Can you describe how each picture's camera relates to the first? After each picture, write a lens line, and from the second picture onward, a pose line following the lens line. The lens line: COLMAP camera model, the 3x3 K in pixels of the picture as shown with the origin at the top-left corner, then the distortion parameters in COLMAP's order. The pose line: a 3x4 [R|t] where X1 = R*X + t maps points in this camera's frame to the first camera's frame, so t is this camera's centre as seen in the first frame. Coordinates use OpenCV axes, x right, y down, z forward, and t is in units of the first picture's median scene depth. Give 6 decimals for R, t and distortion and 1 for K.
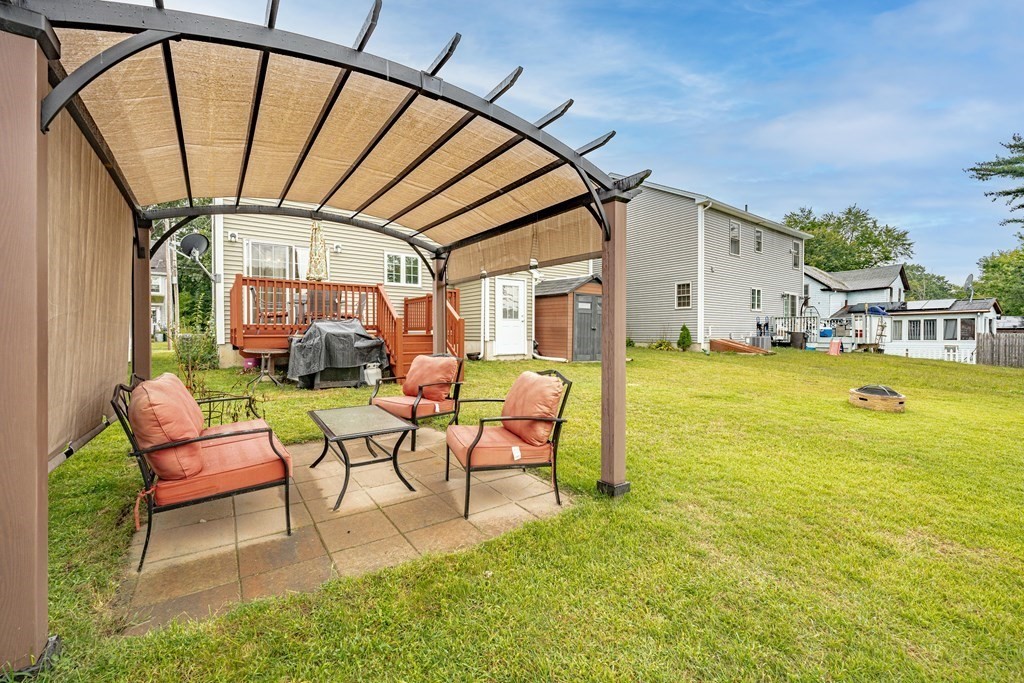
lens RADIAL K [[423.3, 0, 510.2], [0, 423.3, 338.0], [0, 0, 1]] dist [-0.000512, 0.001249]
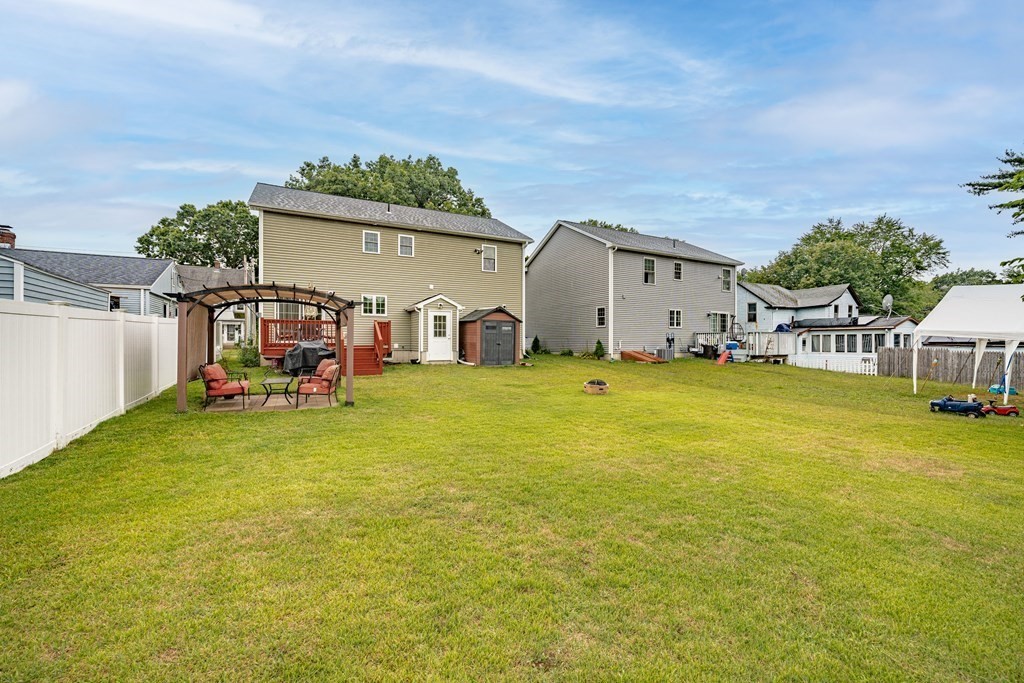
lens RADIAL K [[423.3, 0, 514.5], [0, 423.3, 343.3], [0, 0, 1]] dist [-0.000512, 0.001249]
pose [[0.990665, 0.005105, -0.136220, 0.317399], [-0.005924, 0.999967, -0.005603, -0.010595], [0.136187, 0.006358, 0.990663, -0.317838]]
